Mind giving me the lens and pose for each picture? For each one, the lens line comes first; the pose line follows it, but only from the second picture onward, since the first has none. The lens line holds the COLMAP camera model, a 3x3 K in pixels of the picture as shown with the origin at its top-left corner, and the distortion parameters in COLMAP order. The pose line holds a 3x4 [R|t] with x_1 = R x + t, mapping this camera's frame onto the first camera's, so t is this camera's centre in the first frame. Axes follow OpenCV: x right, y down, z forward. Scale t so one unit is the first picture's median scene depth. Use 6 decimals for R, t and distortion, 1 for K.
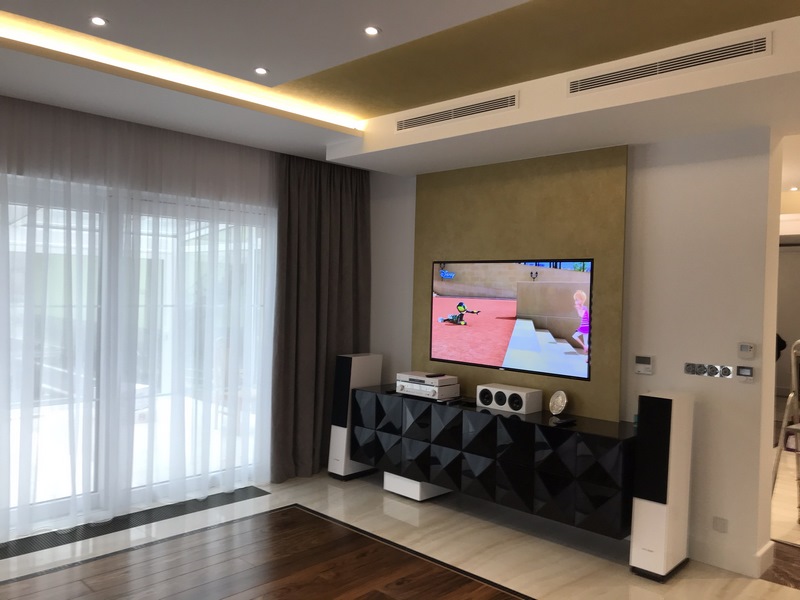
lens RADIAL K [[651.0, 0, 400.0], [0, 651.0, 300.0], [0, 0, 1]] dist [0.009995, -0.005924]
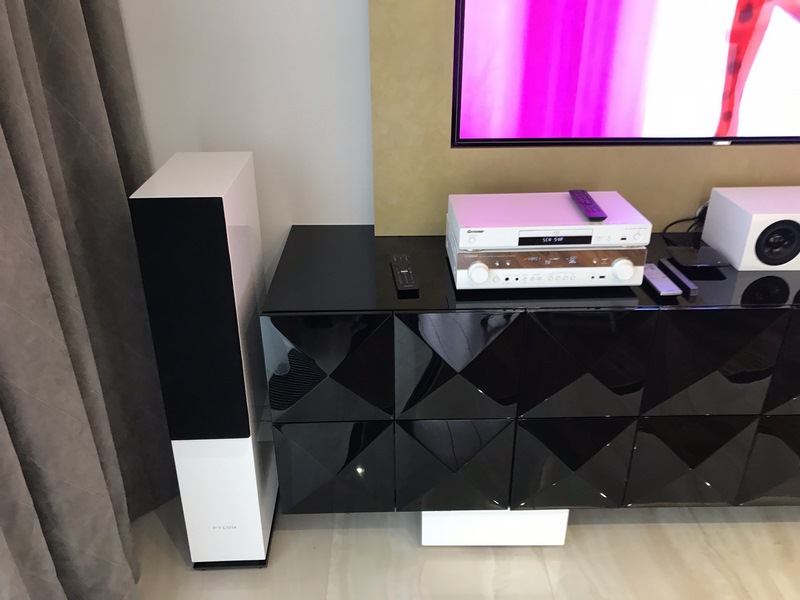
lens RADIAL K [[661.2, 0, 400.0], [0, 661.2, 300.0], [0, 0, 1]] dist [0.013551, -0.007439]
pose [[0.711810, -0.347752, 0.610241, -0.222494], [0.039325, 0.887199, 0.459708, 0.010550], [-0.701270, -0.303227, 0.645193, 0.890838]]
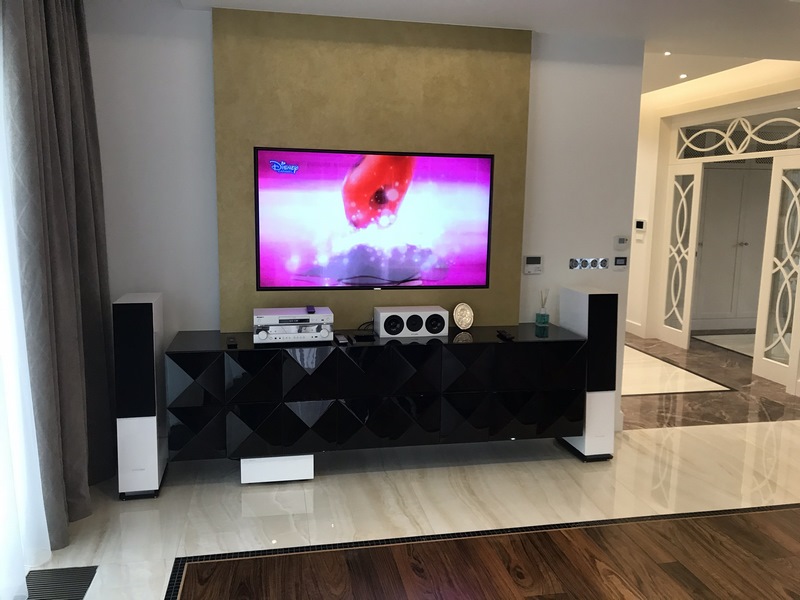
lens RADIAL K [[651.0, 0, 400.0], [0, 651.0, 300.0], [0, 0, 1]] dist [0.009995, -0.005924]
pose [[0.569666, -0.140269, 0.809818, -0.499893], [0.012974, 0.986740, 0.161787, -0.010842], [-0.821774, -0.081658, 0.563932, 0.534135]]
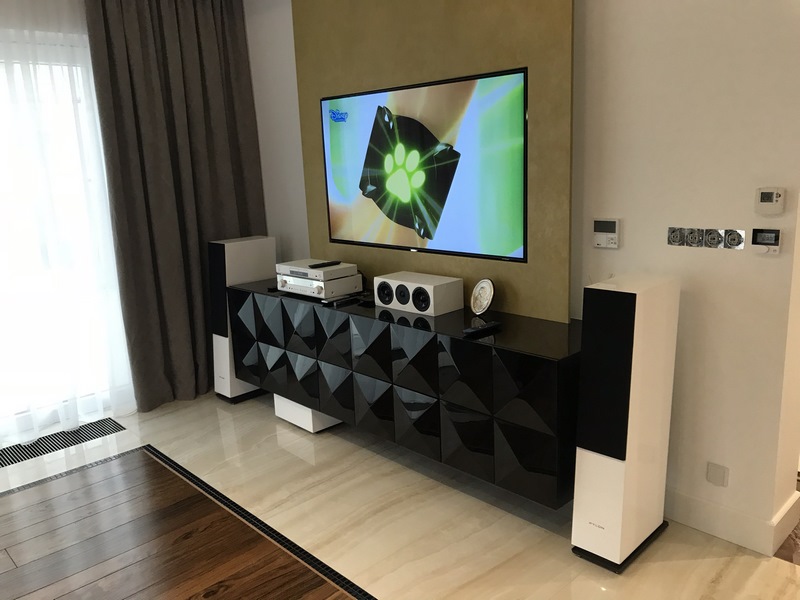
lens RADIAL K [[651.0, 0, 400.0], [0, 651.0, 300.0], [0, 0, 1]] dist [0.009995, -0.005924]
pose [[0.997057, -0.056671, -0.051631, 0.181277], [0.065799, 0.978199, 0.196971, 0.021411], [0.039343, -0.199789, 0.979049, 0.318829]]
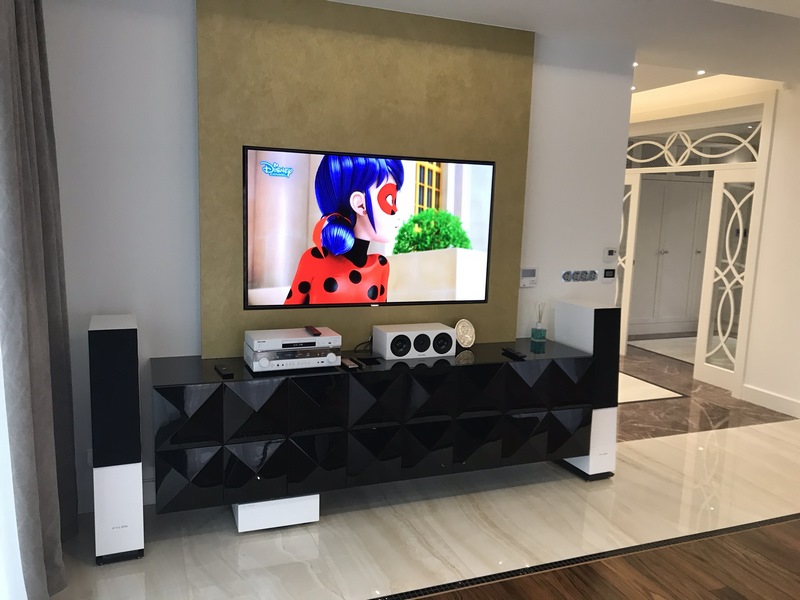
lens RADIAL K [[654.1, 0, 397.4], [0, 654.1, 307.2], [0, 0, 1]] dist [0.002141, -0.000396]
pose [[0.415024, -0.151683, 0.897077, -0.513679], [-0.005785, 0.985544, 0.169318, -0.017921], [-0.909792, -0.075461, 0.408147, 0.693960]]
